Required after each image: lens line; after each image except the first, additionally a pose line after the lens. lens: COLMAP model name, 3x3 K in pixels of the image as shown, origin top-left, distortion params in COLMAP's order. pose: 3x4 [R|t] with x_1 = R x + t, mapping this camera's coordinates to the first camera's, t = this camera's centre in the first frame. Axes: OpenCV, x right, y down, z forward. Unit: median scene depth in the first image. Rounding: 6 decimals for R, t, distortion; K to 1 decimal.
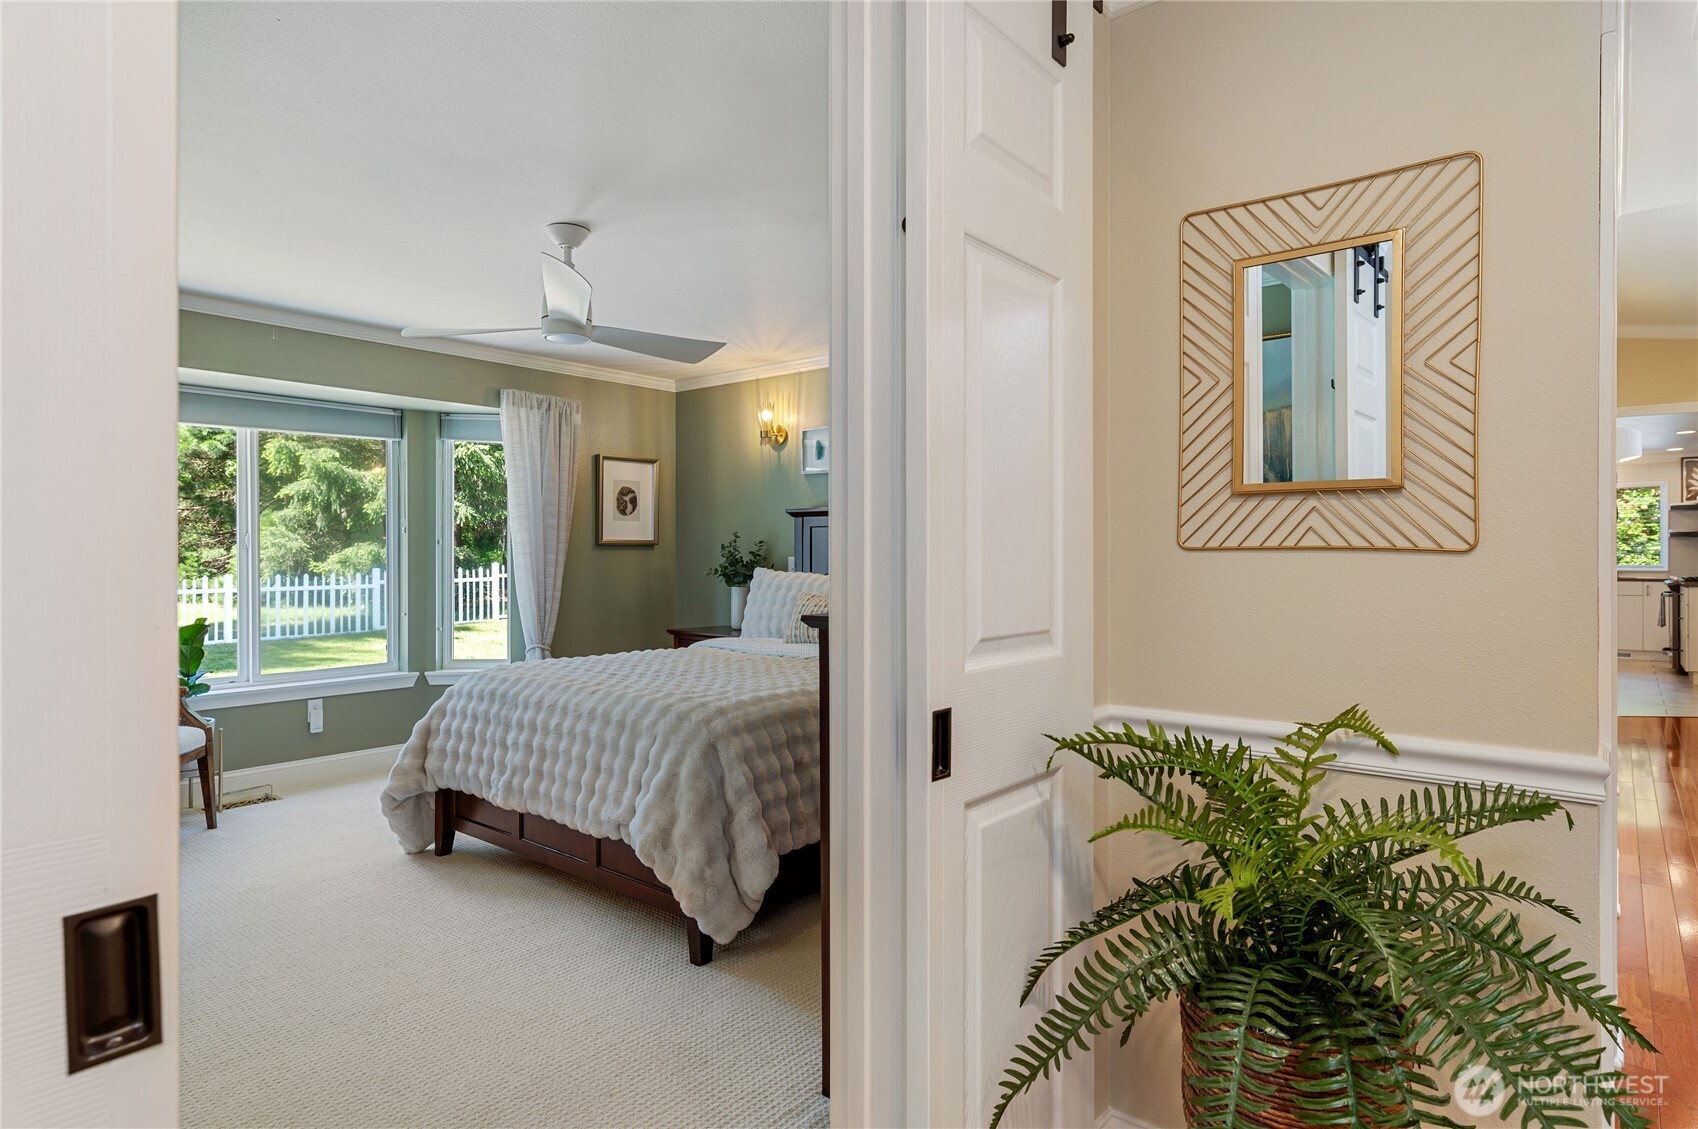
lens RADIAL K [[924.8, 0, 855.9], [0, 924.8, 551.9], [0, 0, 1]] dist [0.000027, 0.000060]
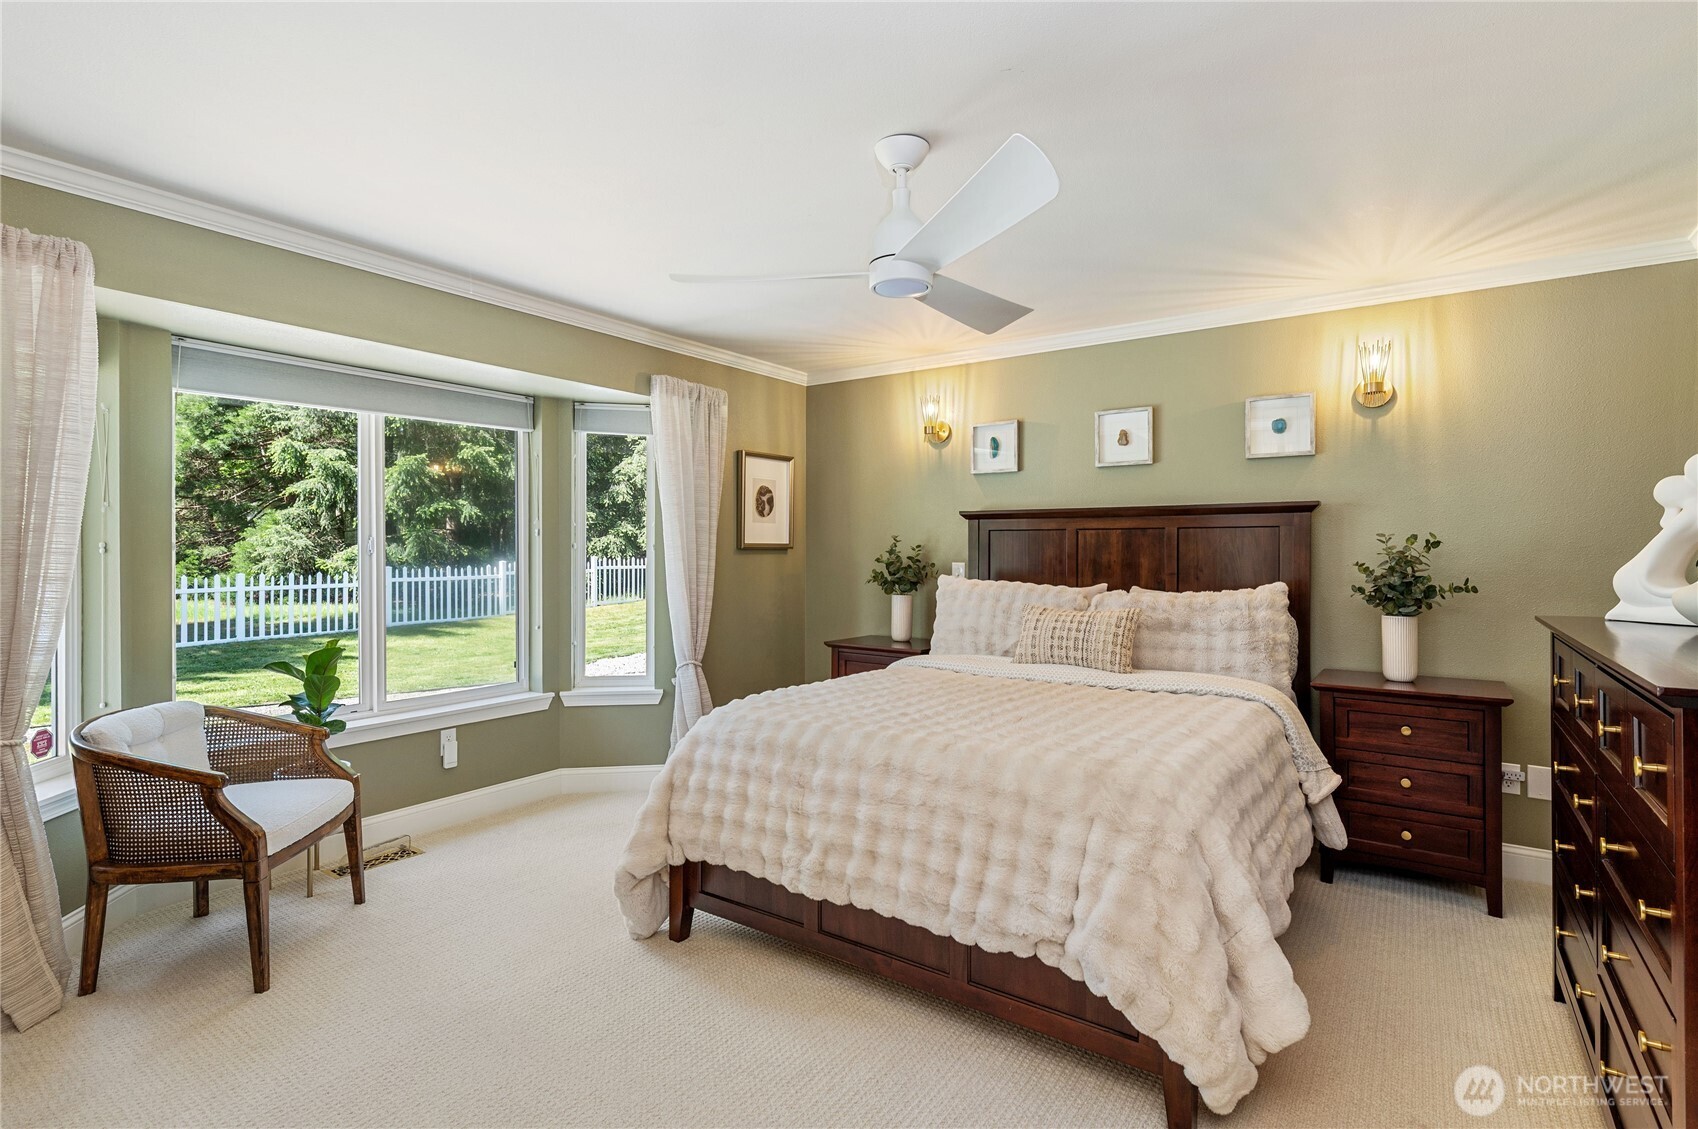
lens RADIAL K [[816.4, 0, 844.7], [0, 816.4, 552.9], [0, 0, 1]] dist [0.005904, -0.001312]
pose [[0.997525, 0.001066, 0.070309, -0.231427], [-0.001465, 0.999983, 0.005624, -0.008256], [-0.070302, -0.005713, 0.997509, 0.183638]]
